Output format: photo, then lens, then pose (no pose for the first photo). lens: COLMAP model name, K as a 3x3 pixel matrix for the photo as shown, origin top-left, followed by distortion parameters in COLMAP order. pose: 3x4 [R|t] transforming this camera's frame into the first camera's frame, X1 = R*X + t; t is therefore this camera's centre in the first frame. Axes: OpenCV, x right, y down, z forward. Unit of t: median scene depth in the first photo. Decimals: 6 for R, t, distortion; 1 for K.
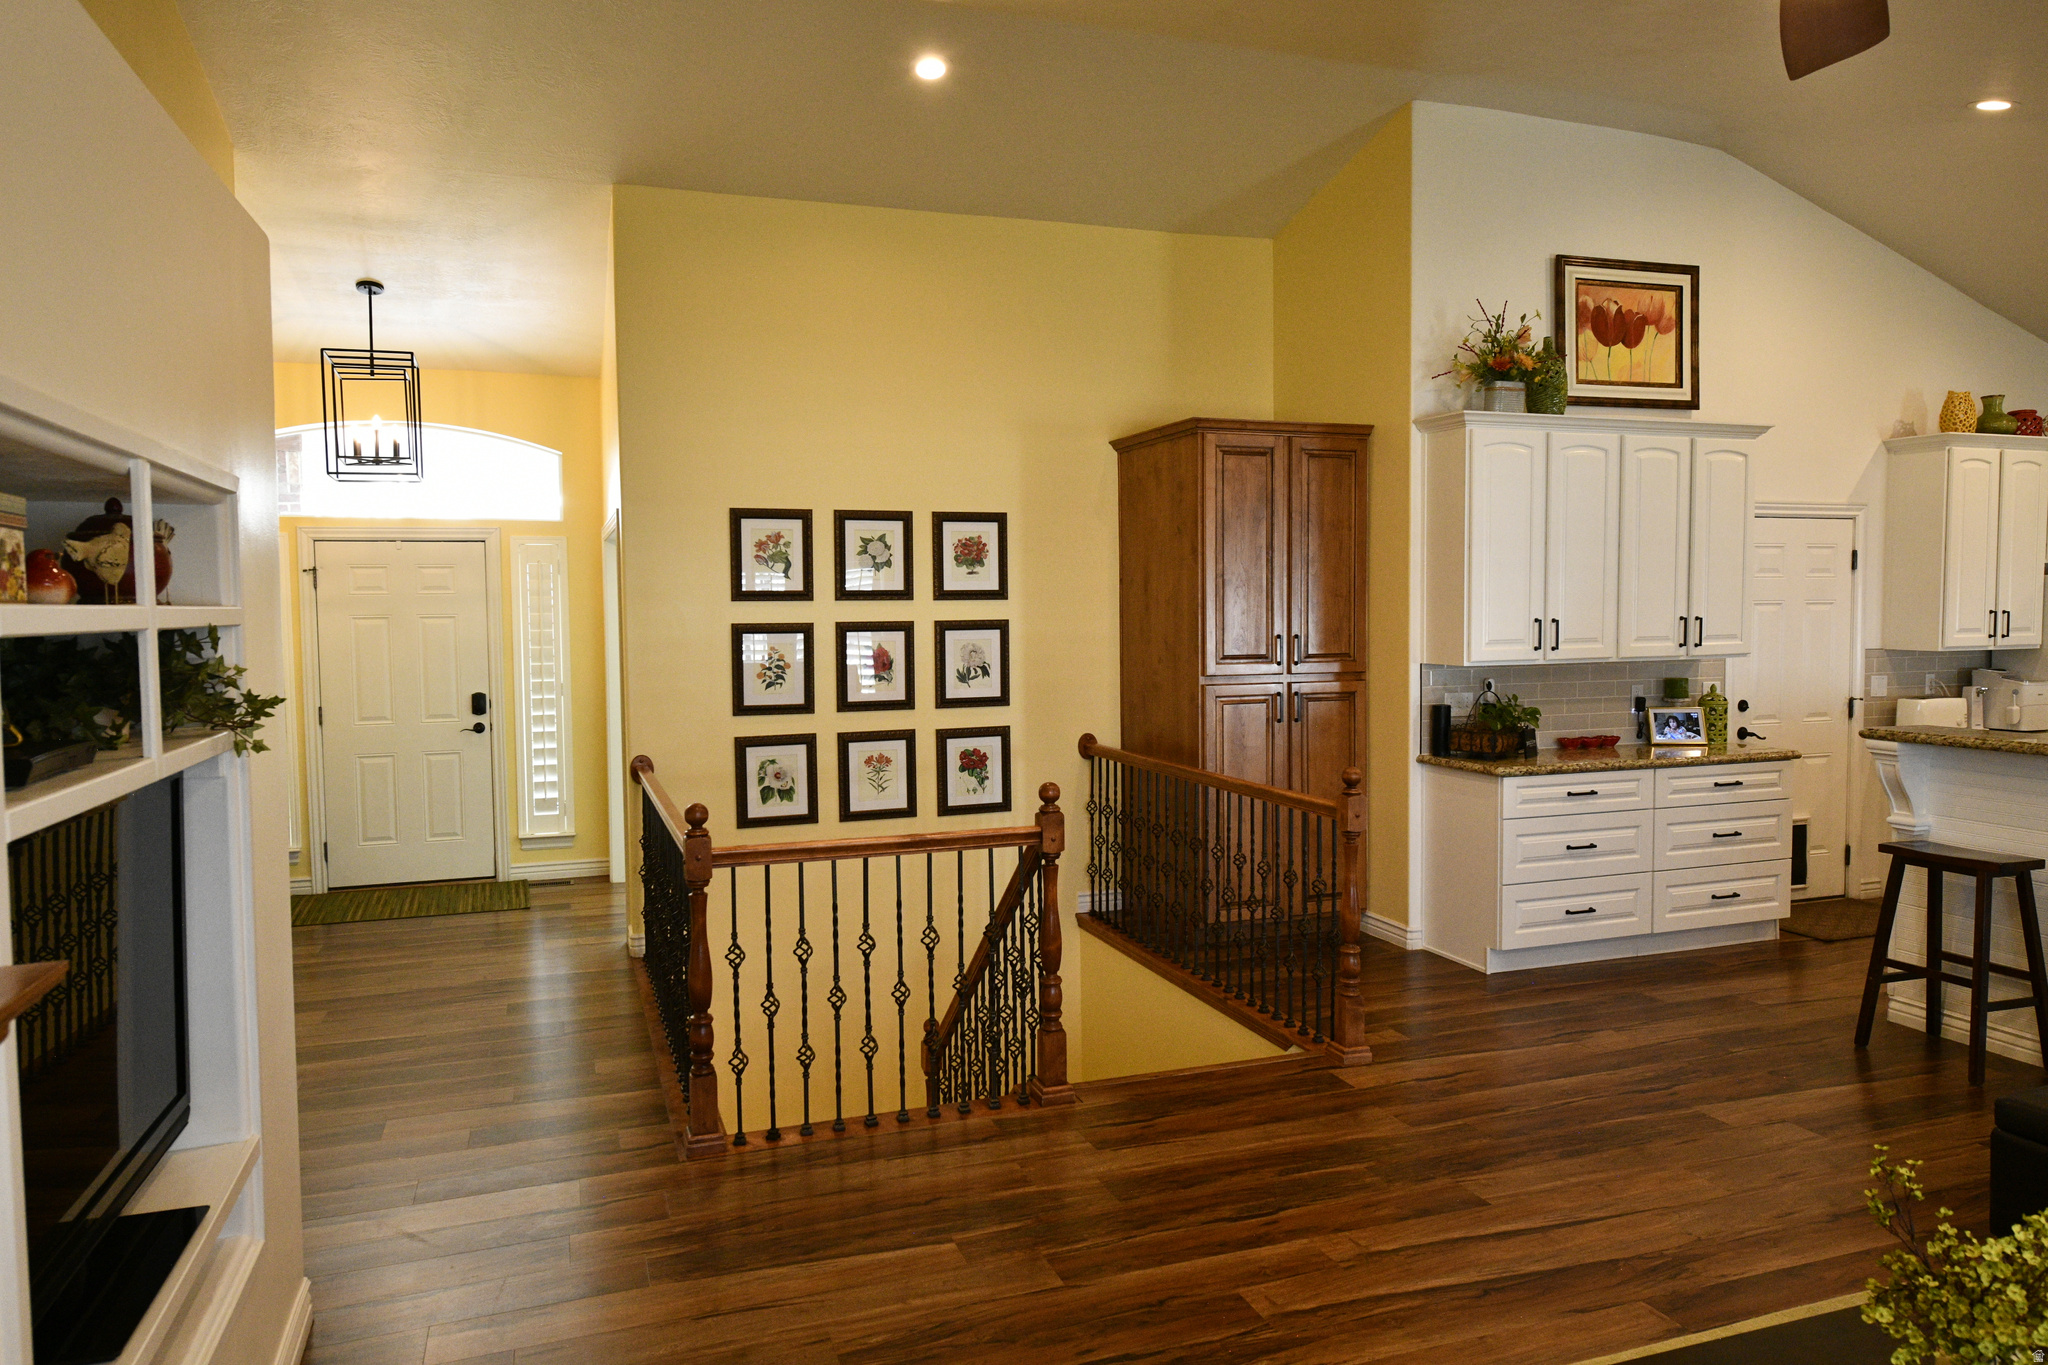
lens RADIAL K [[1346.4, 0, 1029.6], [0, 1346.4, 681.5], [0, 0, 1]] dist [-0.002262, 0.002737]
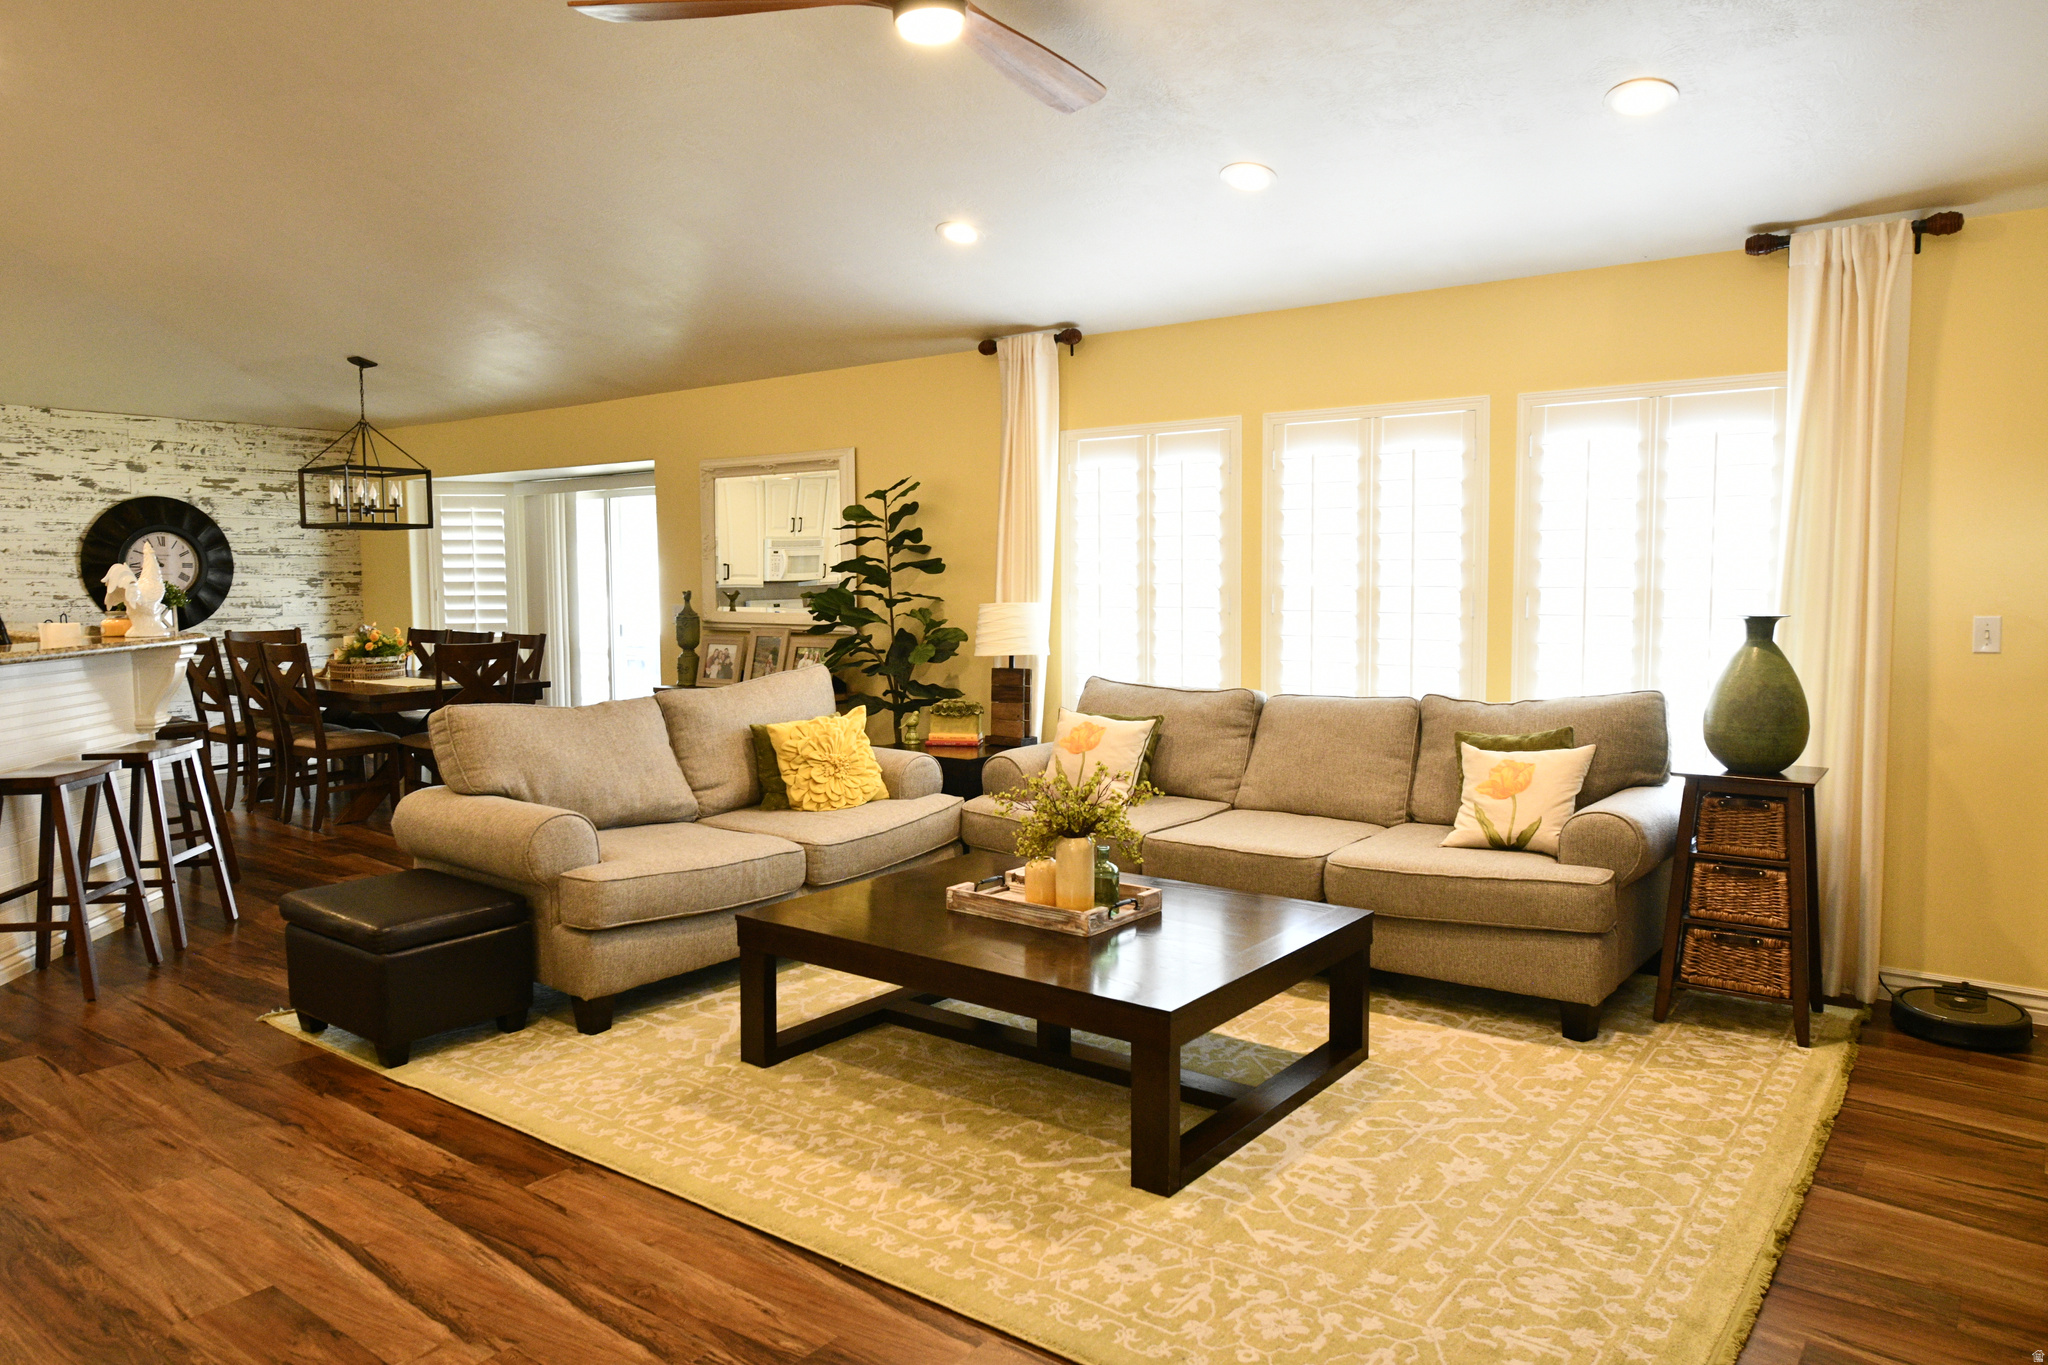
lens RADIAL K [[1346.4, 0, 1029.3], [0, 1346.4, 683.8], [0, 0, 1]] dist [-0.002262, 0.002737]
pose [[-0.547845, -0.054656, 0.834792, -0.285750], [0.055640, 0.993274, 0.101546, 0.010344], [-0.834727, 0.102079, -0.541119, 0.626054]]
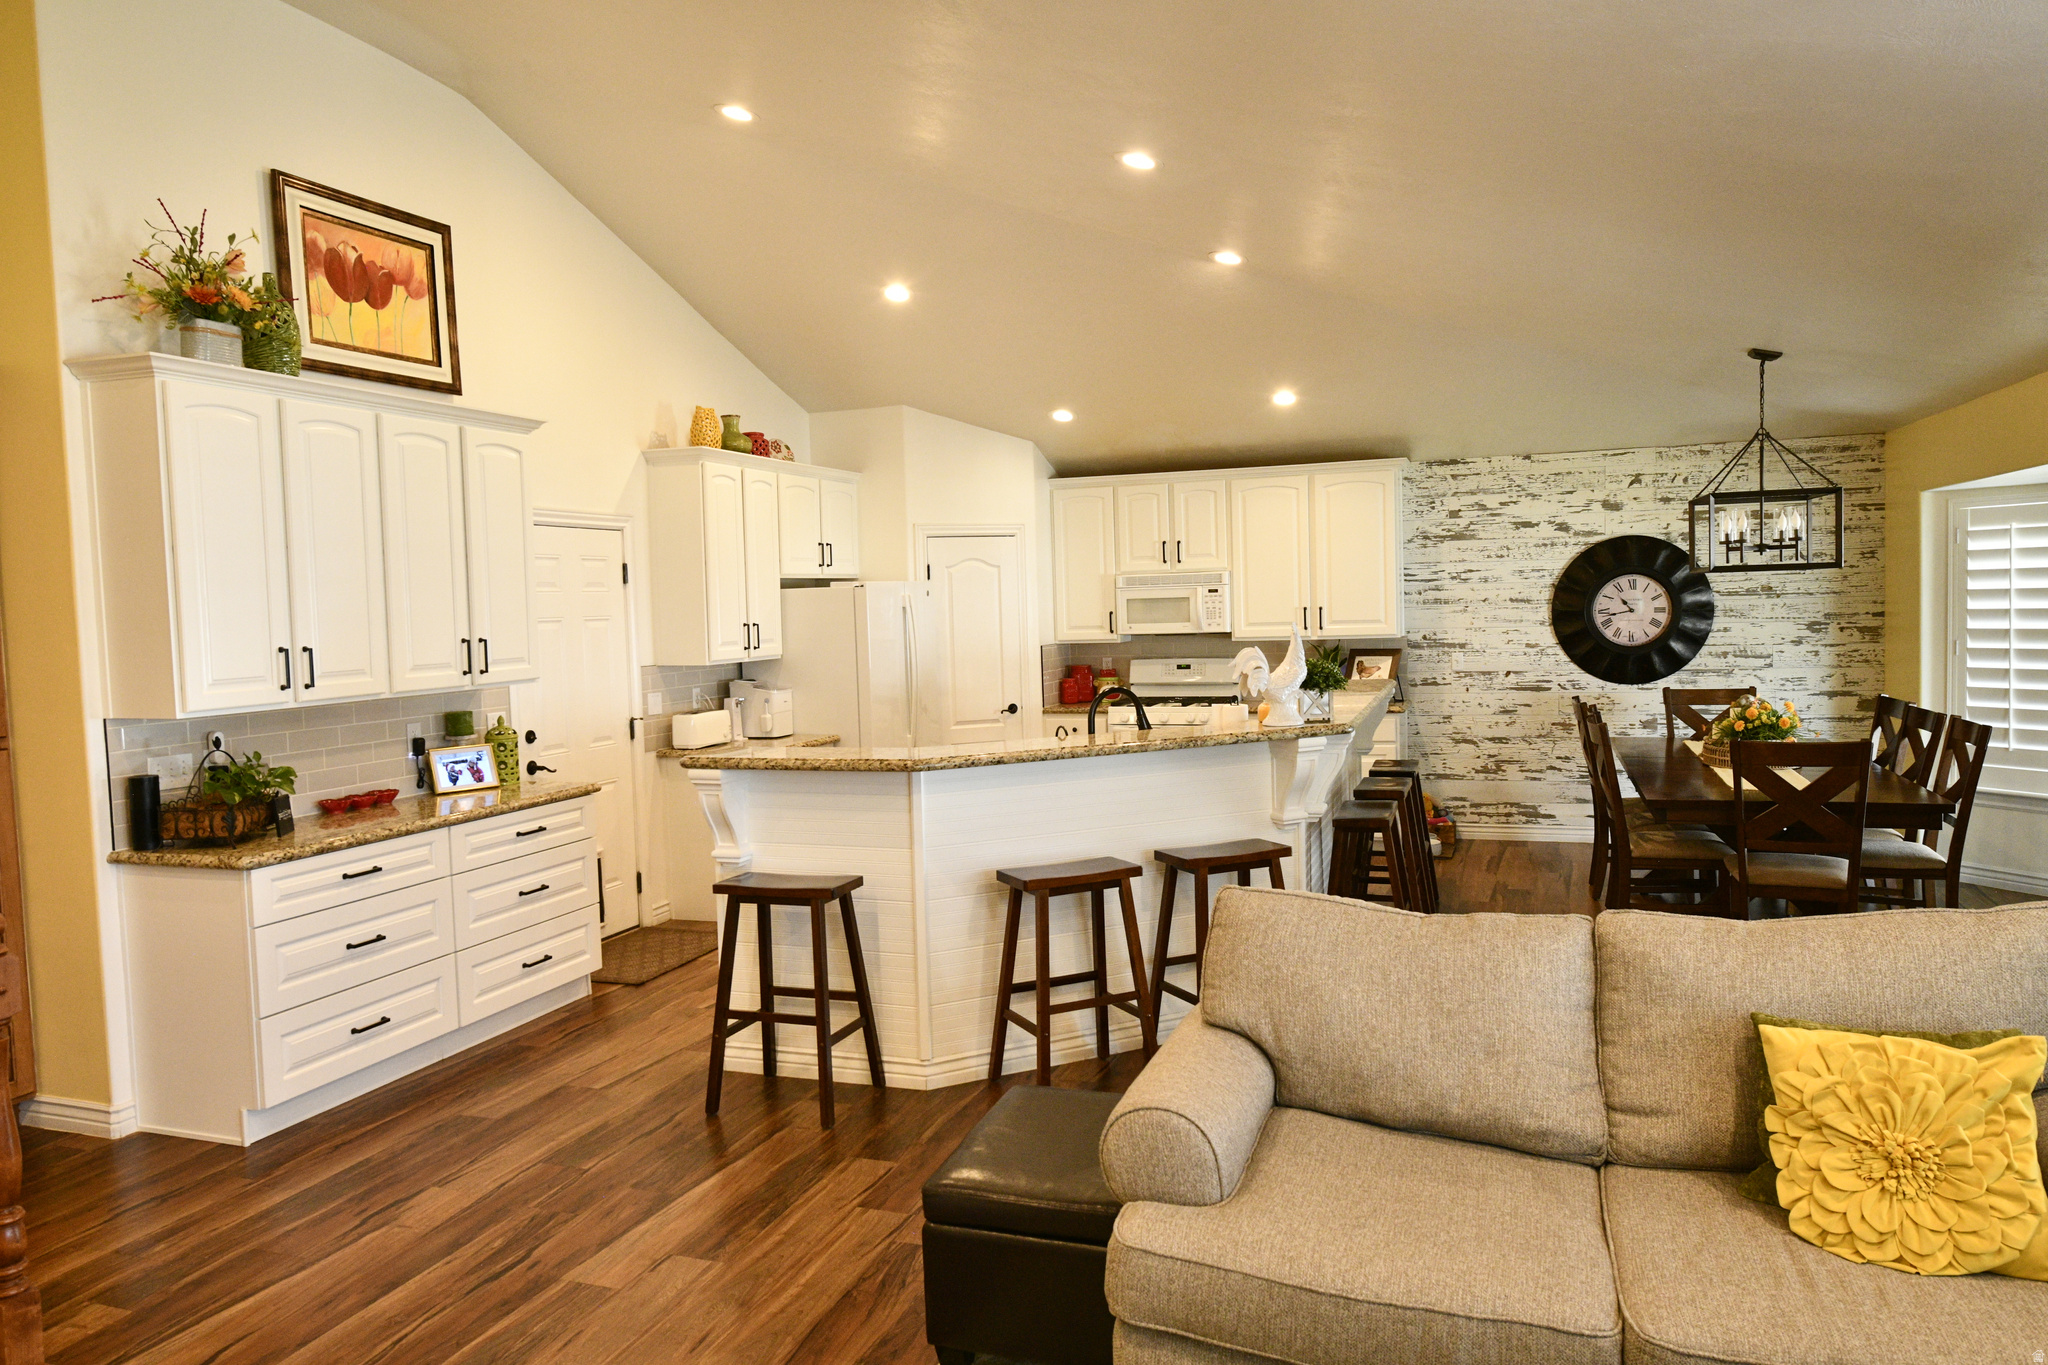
lens RADIAL K [[1346.4, 0, 1032.4], [0, 1346.4, 677.7], [0, 0, 1]] dist [-0.002262, 0.002737]
pose [[0.627676, -0.051808, 0.776749, 0.059608], [0.065261, 0.997773, 0.013813, -0.013400], [-0.775735, 0.042021, 0.629659, 0.213424]]
